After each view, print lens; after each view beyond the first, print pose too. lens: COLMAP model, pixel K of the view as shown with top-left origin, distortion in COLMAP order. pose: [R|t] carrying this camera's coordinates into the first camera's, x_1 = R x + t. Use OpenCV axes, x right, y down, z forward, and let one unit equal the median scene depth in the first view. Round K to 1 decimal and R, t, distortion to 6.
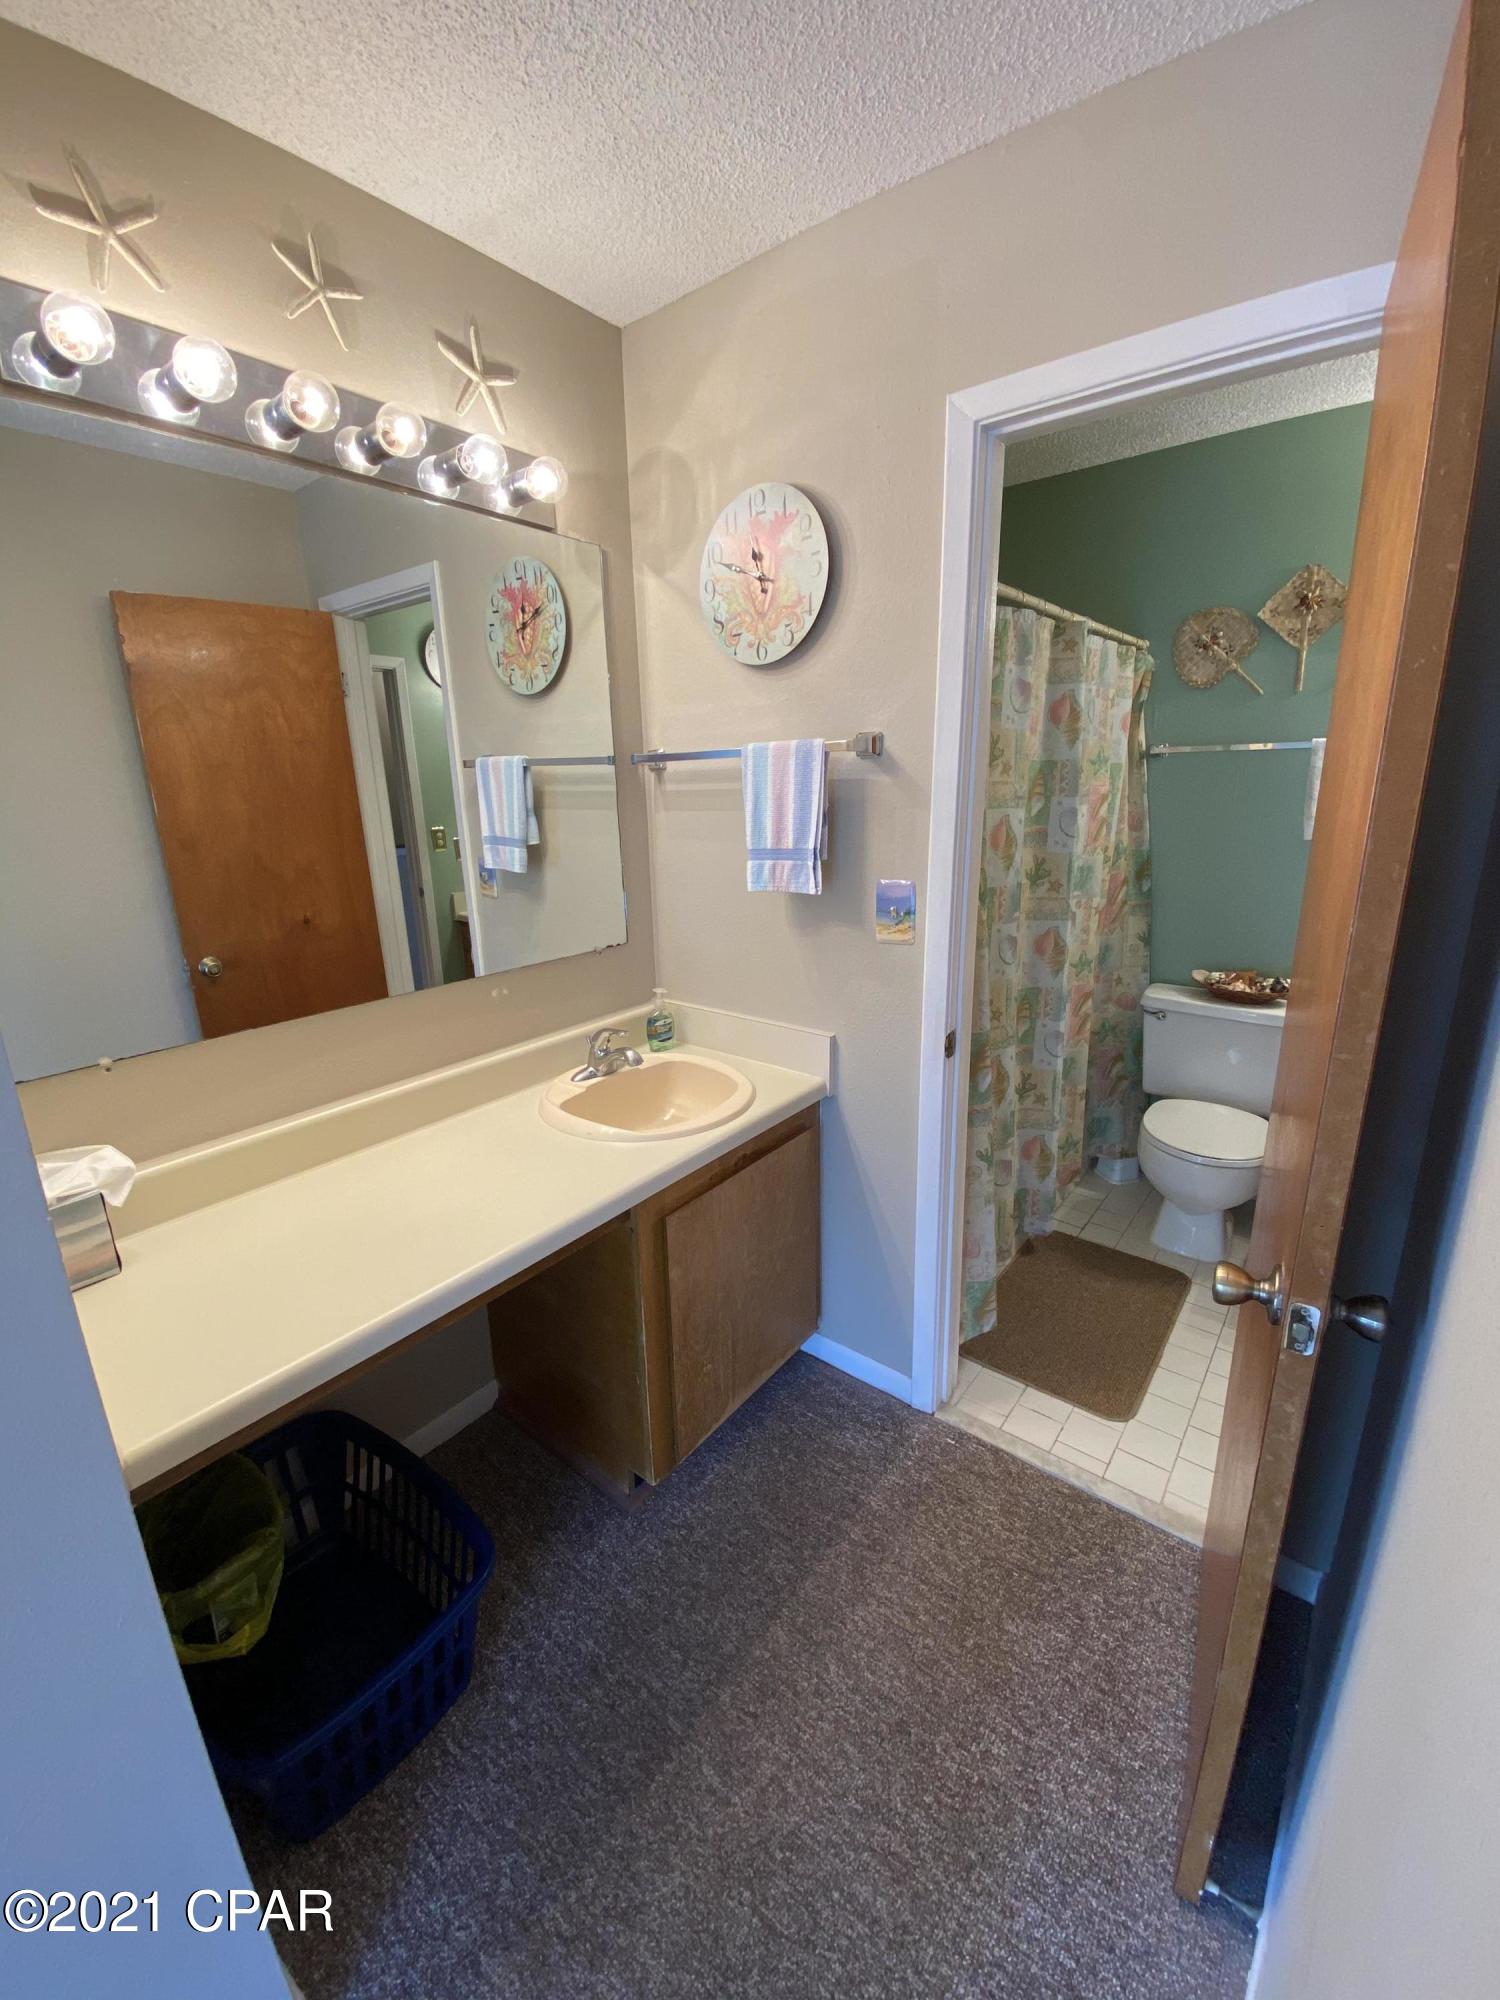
lens RADIAL K [[804.8, 0, 750.0], [0, 804.8, 1000.0], [0, 0, 1]] dist [0.053113, -0.039061]
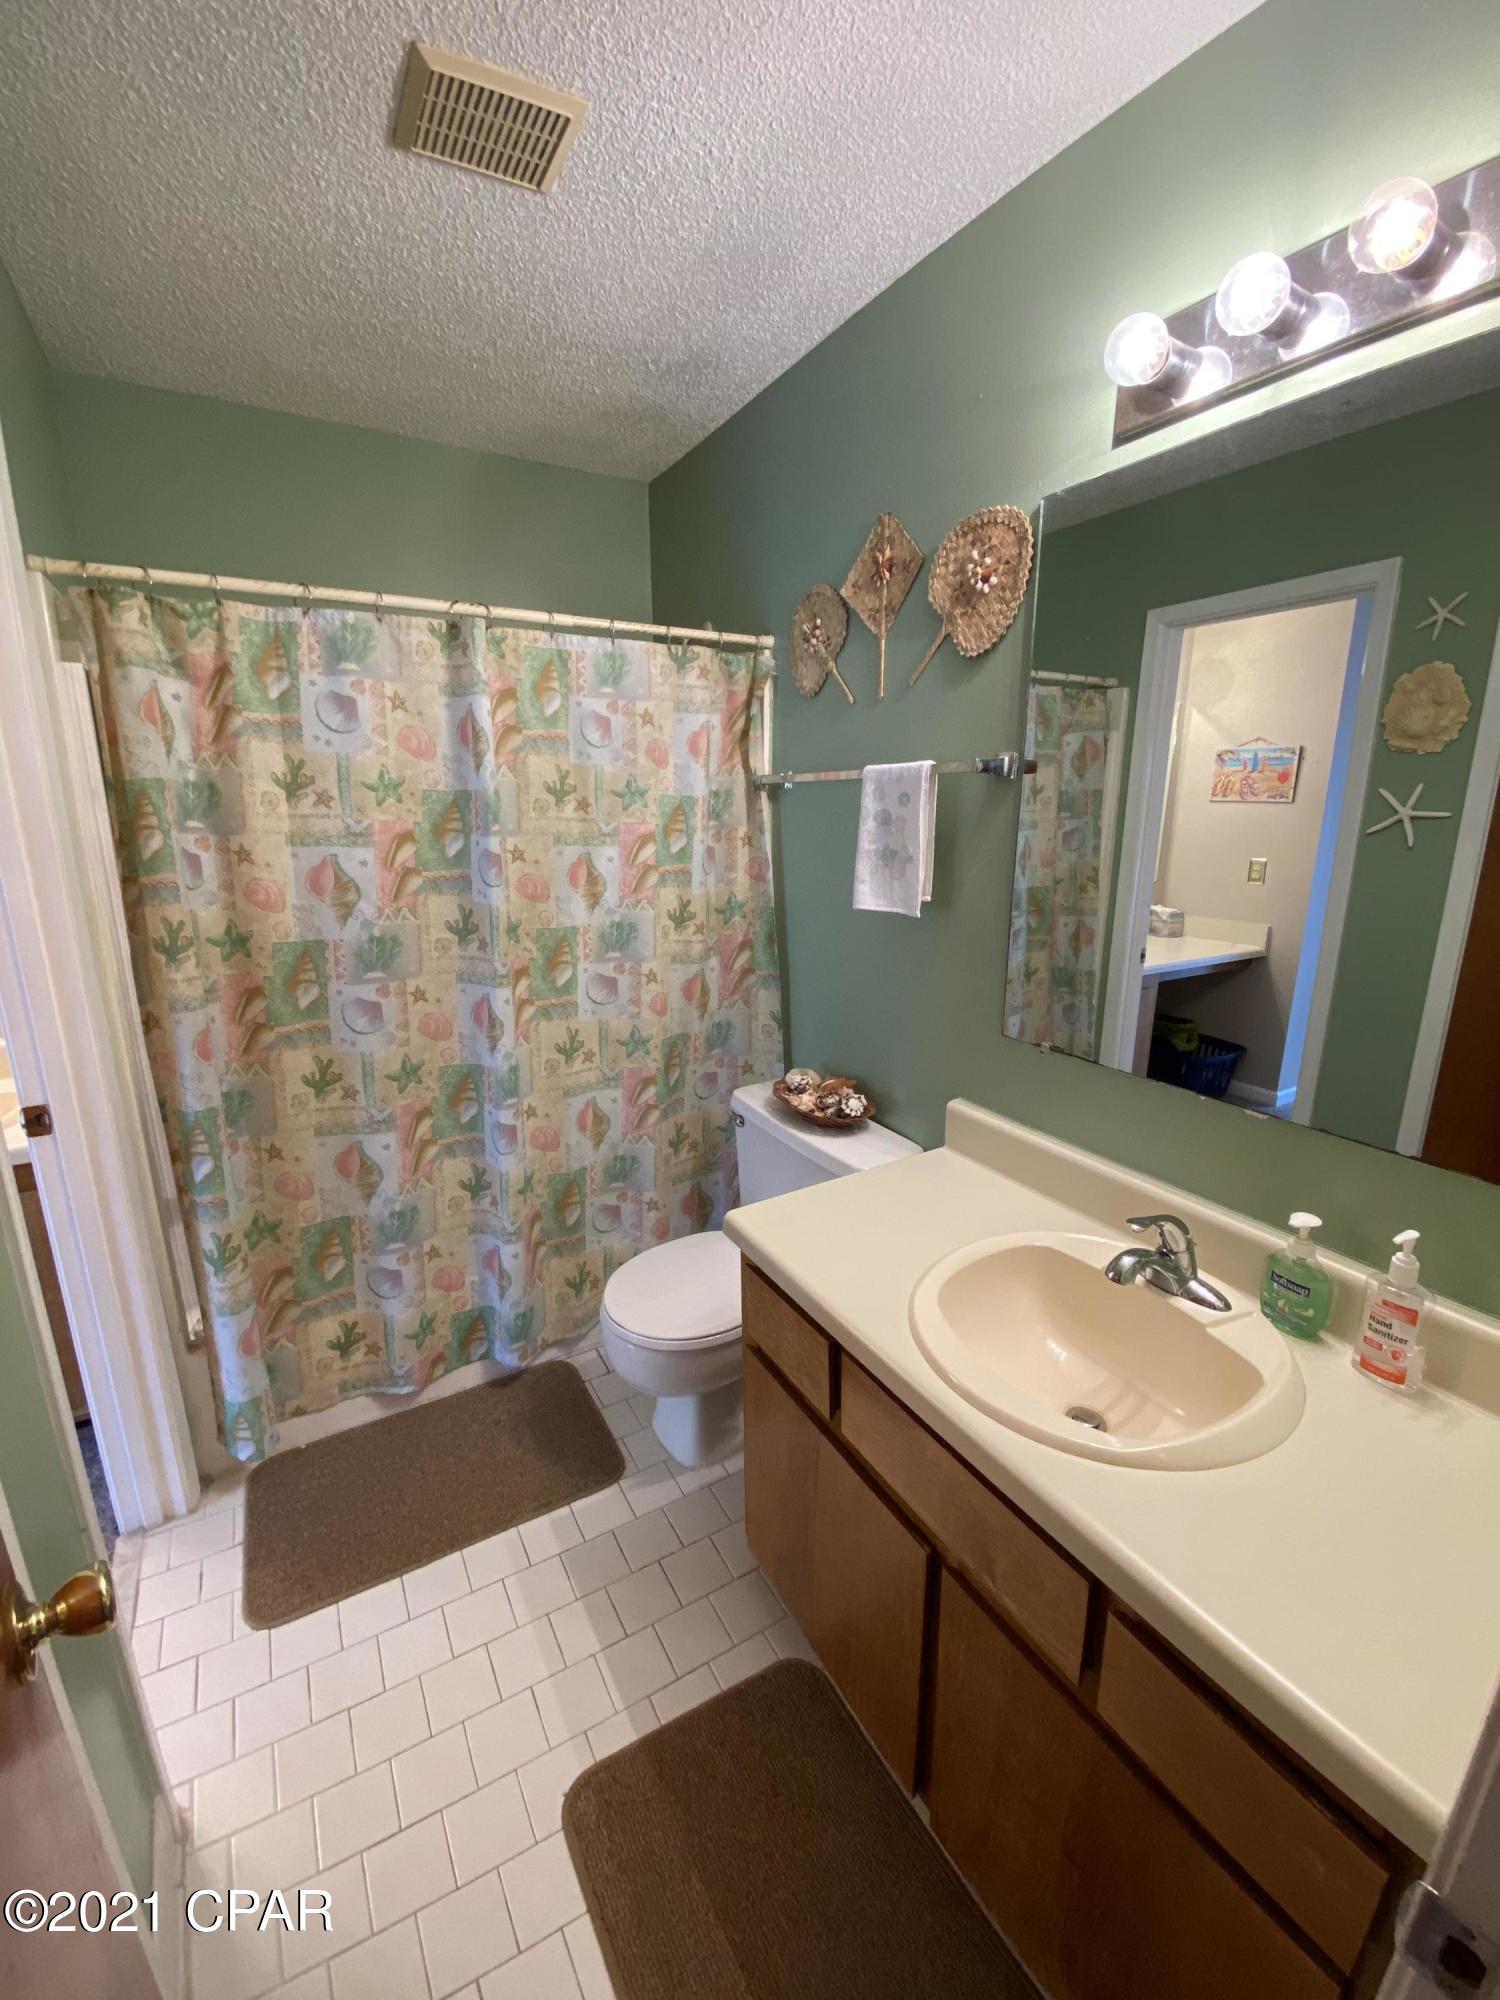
lens RADIAL K [[790.6, 0, 750.0], [0, 790.6, 1000.0], [0, 0, 1]] dist [0.038598, -0.028240]
pose [[0.920950, 0.105427, -0.375148, 0.852660], [-0.112134, 0.993685, 0.003975, -0.108405], [0.373198, 0.038406, 0.926957, 0.335730]]
